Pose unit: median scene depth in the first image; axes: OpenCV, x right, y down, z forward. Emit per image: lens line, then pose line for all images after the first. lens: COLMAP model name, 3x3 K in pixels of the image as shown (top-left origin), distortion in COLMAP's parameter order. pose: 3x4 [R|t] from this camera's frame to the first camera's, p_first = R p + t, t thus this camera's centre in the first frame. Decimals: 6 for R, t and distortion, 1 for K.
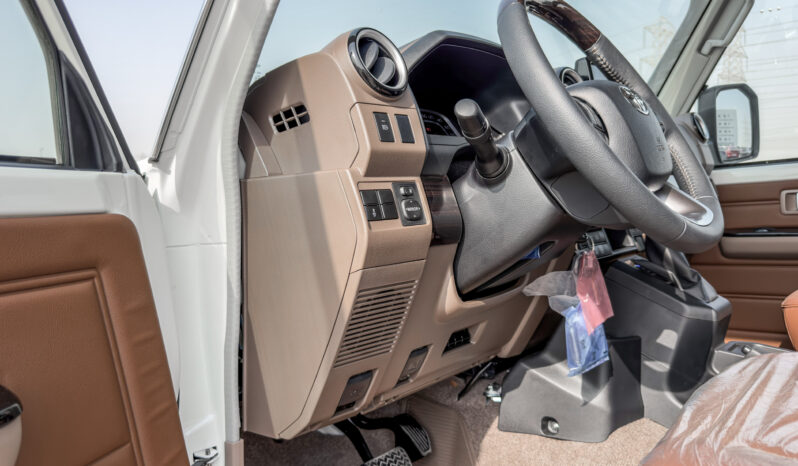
lens RADIAL K [[566.8, 0, 399.0], [0, 566.8, 233.0], [0, 0, 1]] dist [-0.033807, -0.002047]
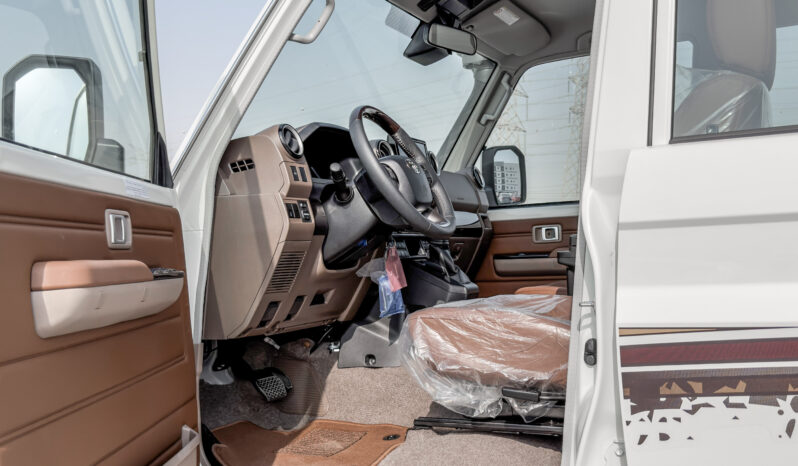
lens RADIAL K [[933.7, 0, 395.9], [0, 933.7, 277.7], [0, 0, 1]] dist [0.082514, 0.000887]
pose [[0.956926, 0.021101, 0.289563, -0.563138], [-0.006620, 0.998682, -0.050898, 0.313000], [-0.290255, 0.046789, 0.955805, -2.022535]]
